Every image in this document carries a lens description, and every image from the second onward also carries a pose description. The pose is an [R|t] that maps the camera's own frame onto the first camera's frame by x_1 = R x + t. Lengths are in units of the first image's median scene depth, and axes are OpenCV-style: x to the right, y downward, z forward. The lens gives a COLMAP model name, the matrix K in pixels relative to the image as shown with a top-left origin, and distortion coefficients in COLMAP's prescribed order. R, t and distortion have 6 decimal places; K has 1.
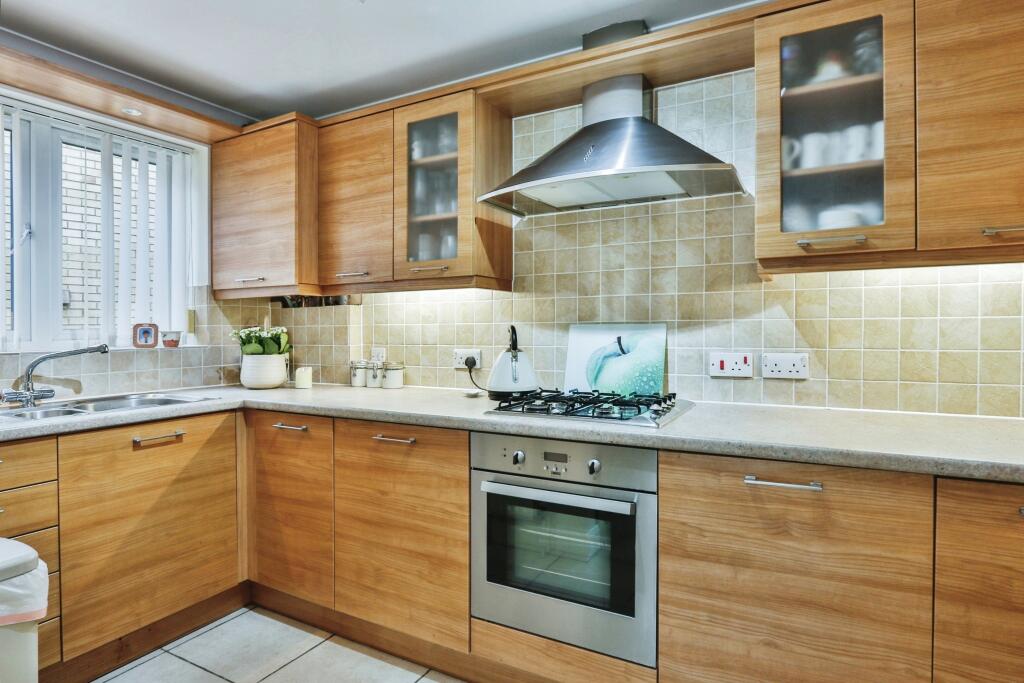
lens RADIAL K [[567.2, 0, 512.0], [0, 567.2, 341.5], [0, 0, 1]] dist [-0.003535, -0.000074]
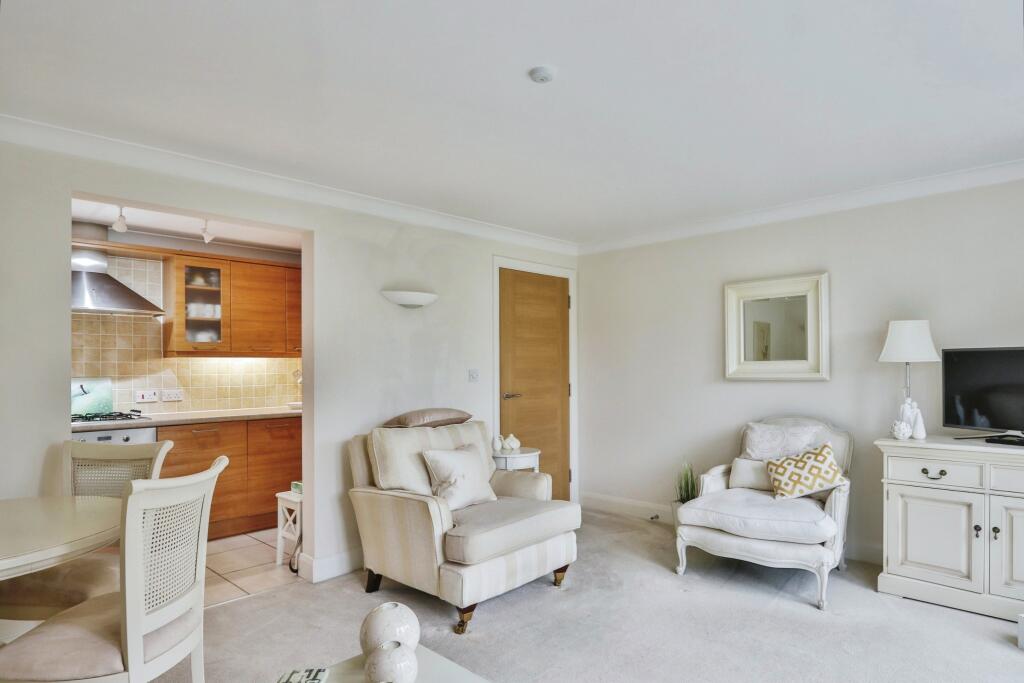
lens RADIAL K [[567.2, 0, 512.0], [0, 567.2, 341.5], [0, 0, 1]] dist [-0.003535, -0.000074]
pose [[0.286166, 0.049208, 0.956916, -1.462524], [0.033729, 0.997544, -0.061384, 0.014040], [-0.957586, 0.049842, 0.283803, -1.072698]]
